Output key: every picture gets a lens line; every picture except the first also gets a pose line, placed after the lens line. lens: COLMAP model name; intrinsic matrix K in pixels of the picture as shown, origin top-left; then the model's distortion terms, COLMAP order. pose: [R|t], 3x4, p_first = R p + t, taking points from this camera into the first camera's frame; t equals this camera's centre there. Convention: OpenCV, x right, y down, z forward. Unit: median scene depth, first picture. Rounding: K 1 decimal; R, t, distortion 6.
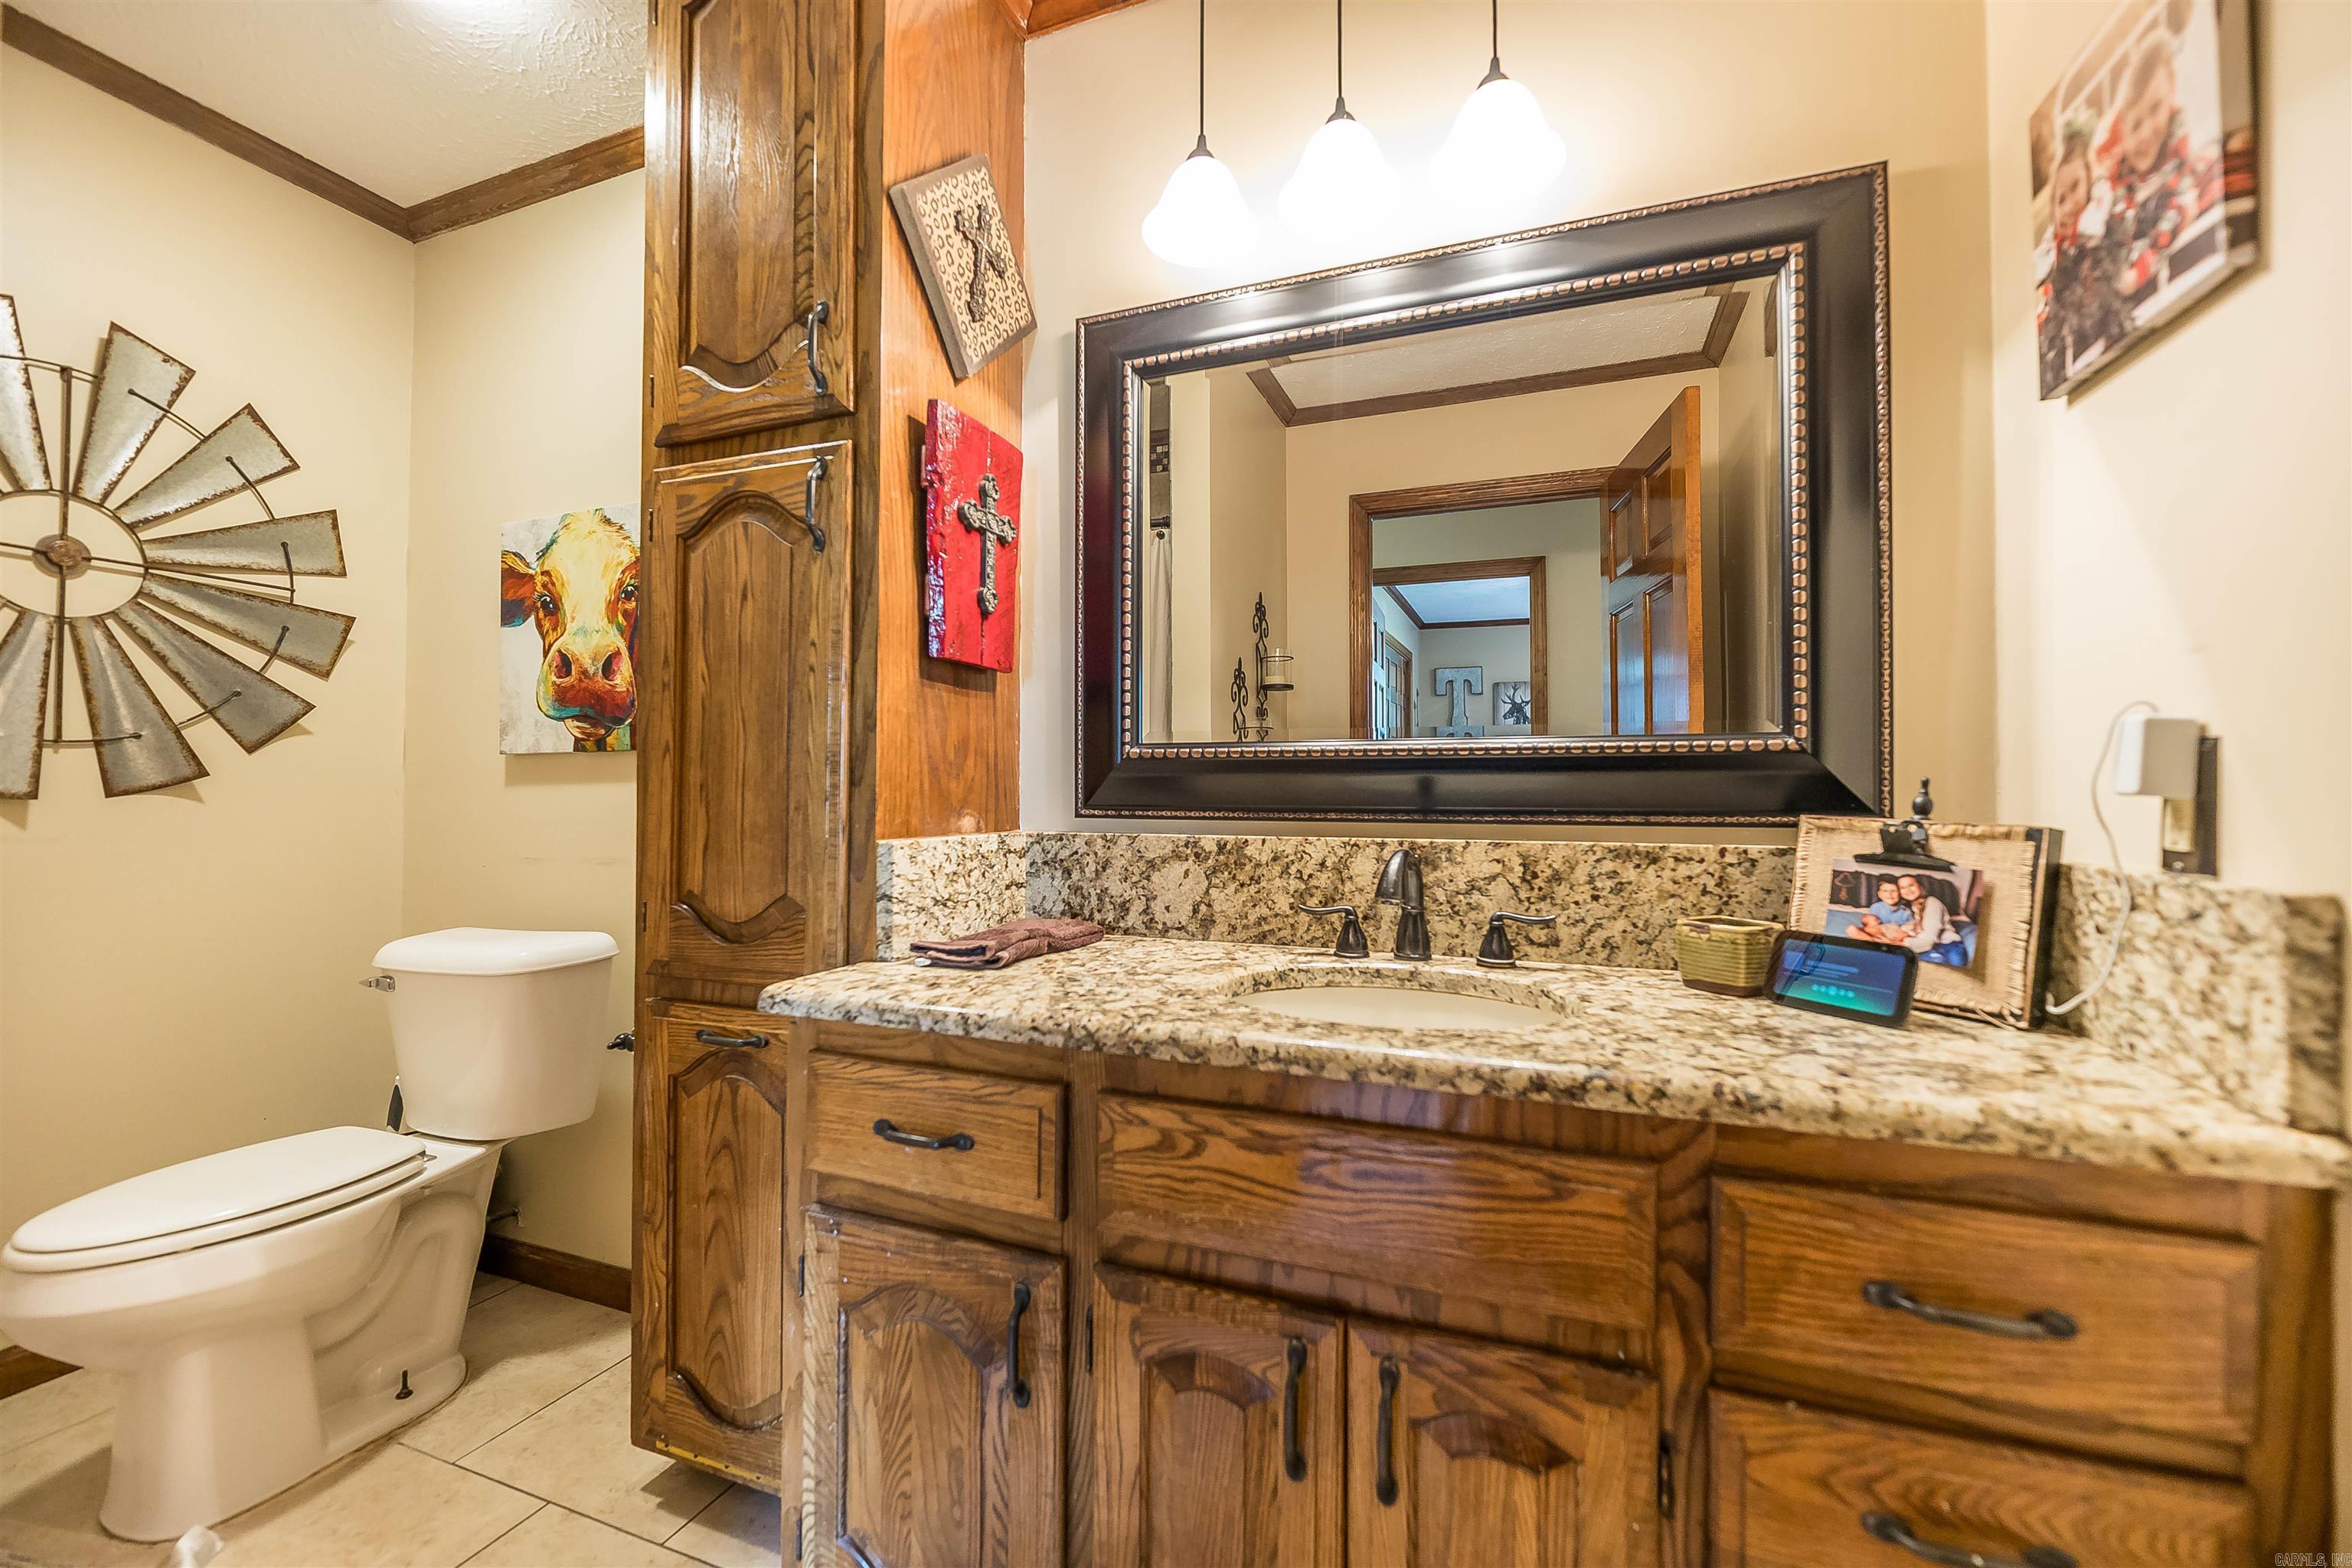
lens RADIAL K [[947.4, 0, 1173.7], [0, 947.4, 792.4], [0, 0, 1]] dist [-0.001661, -0.000999]
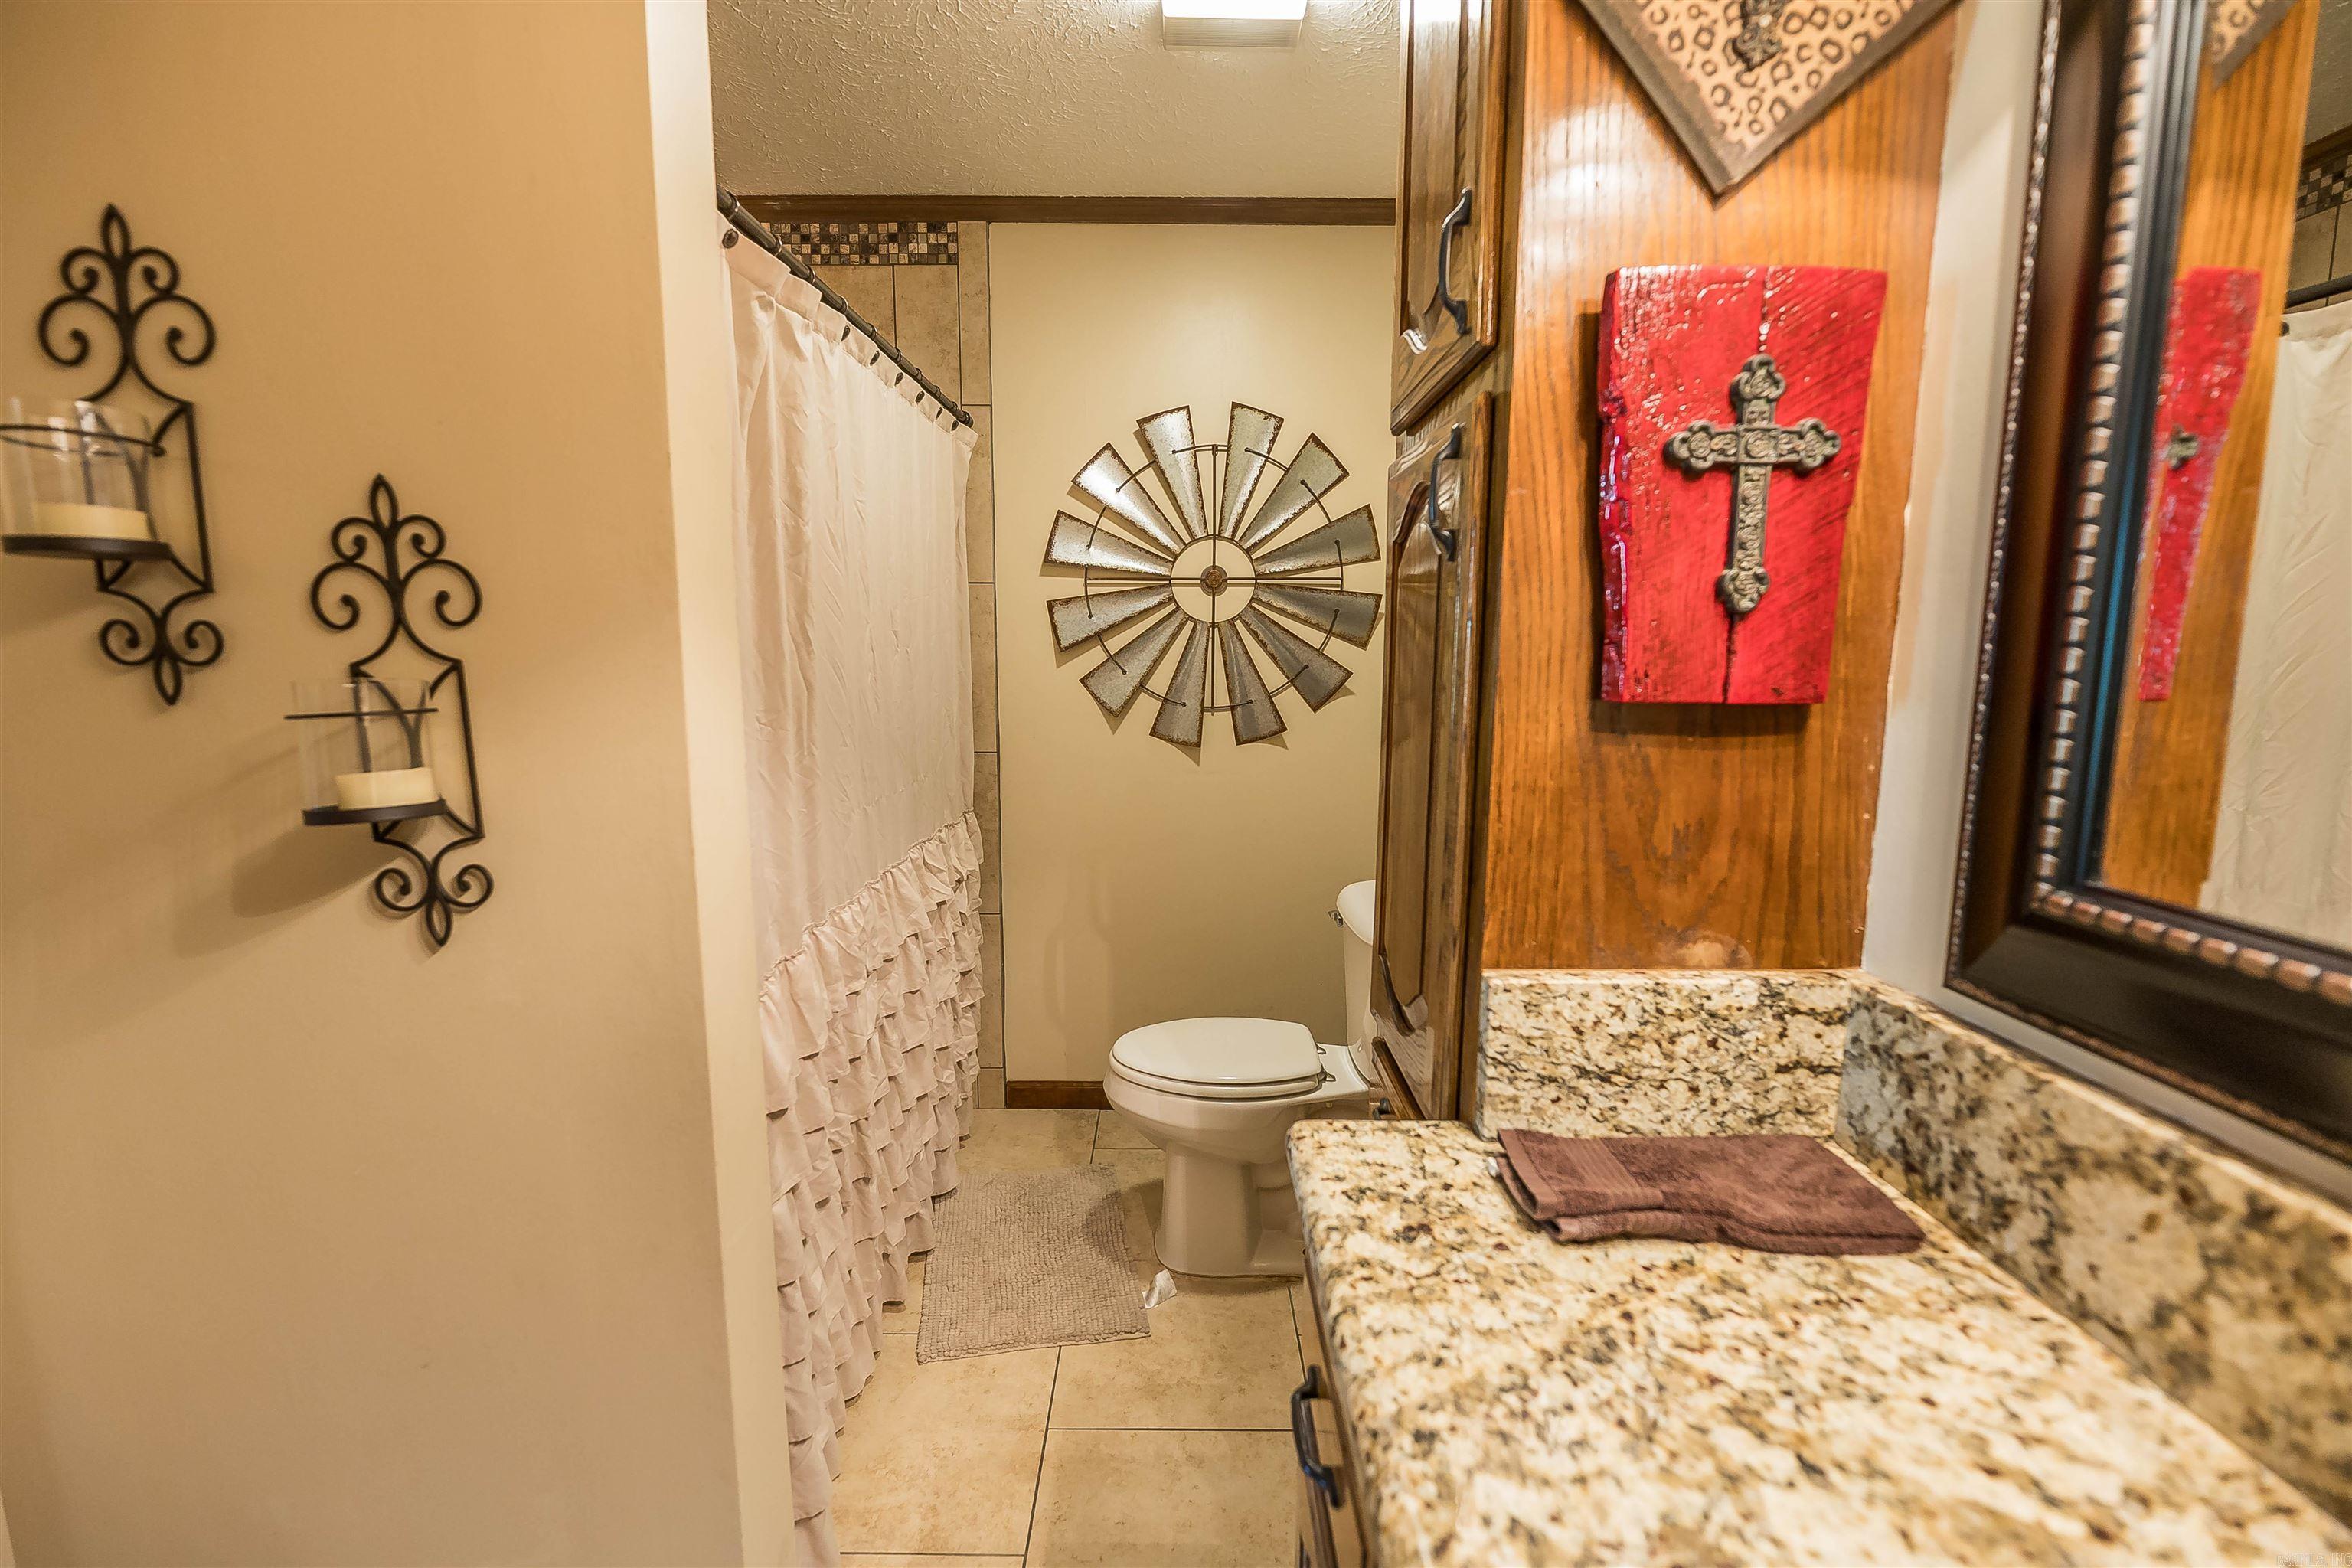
lens RADIAL K [[944.1, 0, 1181.5], [0, 944.1, 782.6], [0, 0, 1]] dist [-0.002355, -0.004475]
pose [[0.370455, 0.125768, -0.920296, 0.204392], [0.002449, 0.990655, 0.136369, -0.158885], [0.928847, -0.052773, 0.366685, 0.456407]]
